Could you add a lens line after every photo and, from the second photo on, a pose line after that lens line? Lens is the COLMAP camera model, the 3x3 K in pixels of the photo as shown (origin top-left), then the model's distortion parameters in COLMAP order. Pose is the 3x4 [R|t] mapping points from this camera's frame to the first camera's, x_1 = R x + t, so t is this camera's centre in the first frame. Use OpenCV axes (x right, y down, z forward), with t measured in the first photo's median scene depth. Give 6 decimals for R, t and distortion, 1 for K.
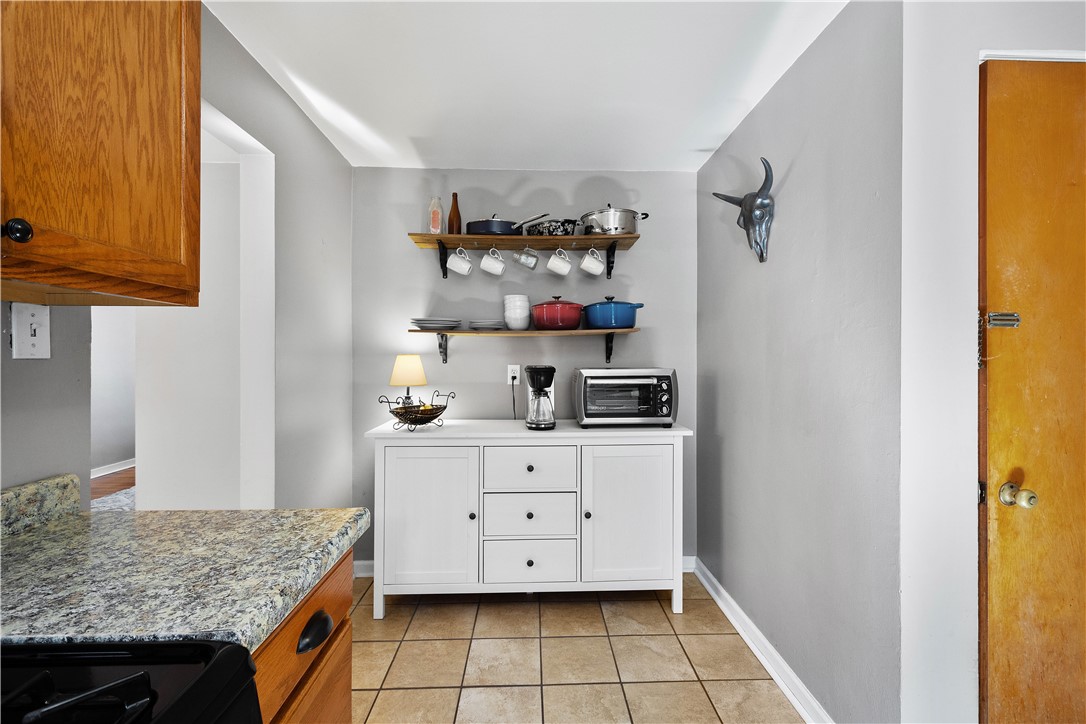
lens RADIAL K [[480.1, 0, 546.0], [0, 480.1, 354.4], [0, 0, 1]] dist [0.004921, -0.000078]
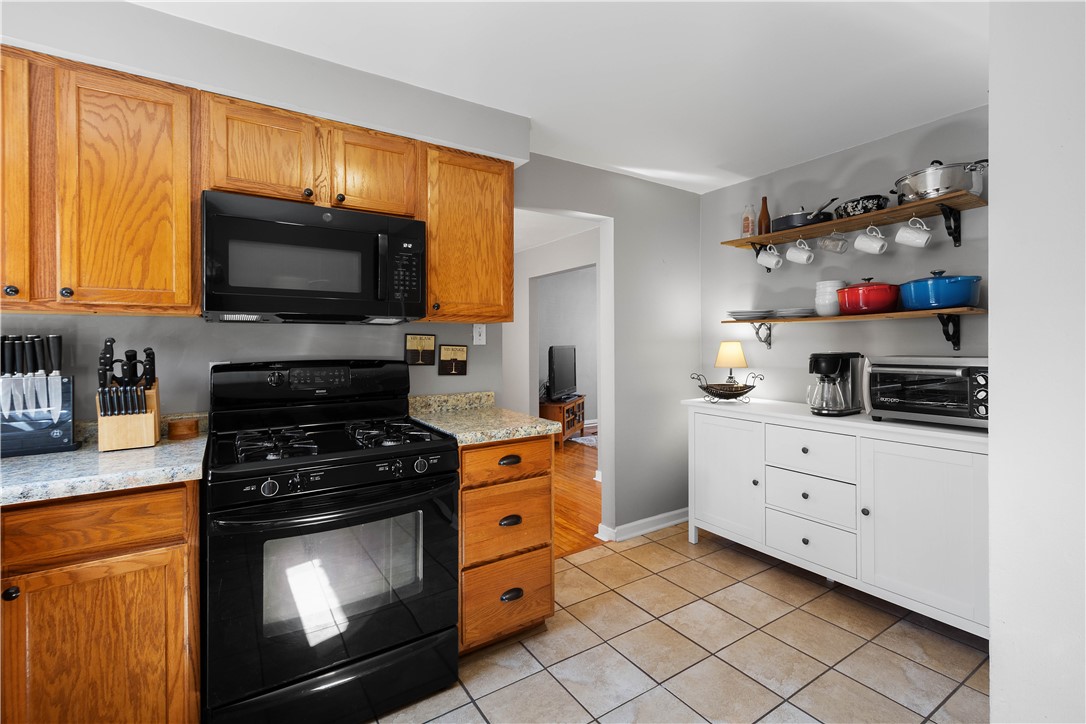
lens RADIAL K [[480.1, 0, 541.6], [0, 480.1, 343.4], [0, 0, 1]] dist [0.004921, -0.000078]
pose [[0.516397, -0.002404, -0.856346, 0.557569], [0.006984, 0.999975, 0.001404, -0.000054], [0.856321, -0.006705, 0.516401, -0.025537]]
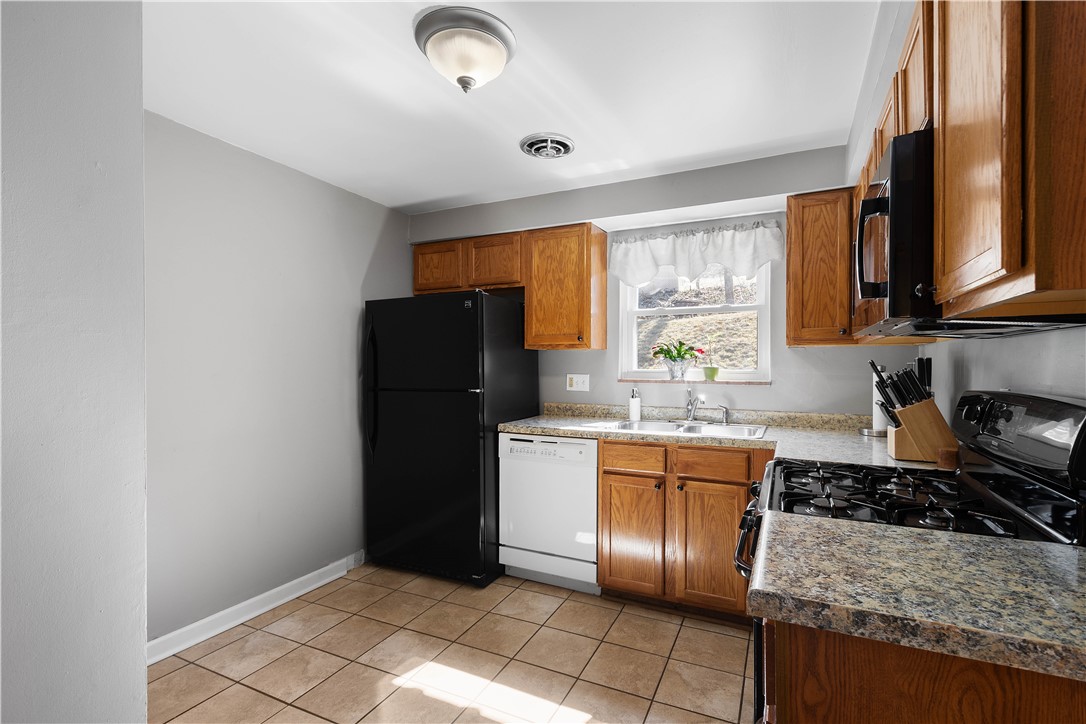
lens RADIAL K [[508.5, 0, 542.3], [0, 508.5, 364.4], [0, 0, 1]] dist [0.004713, -0.001327]
pose [[-0.881601, 0.000584, 0.471995, -0.205044], [-0.000877, 0.999995, -0.002875, -0.000336], [-0.471994, -0.002949, -0.881597, 0.809227]]
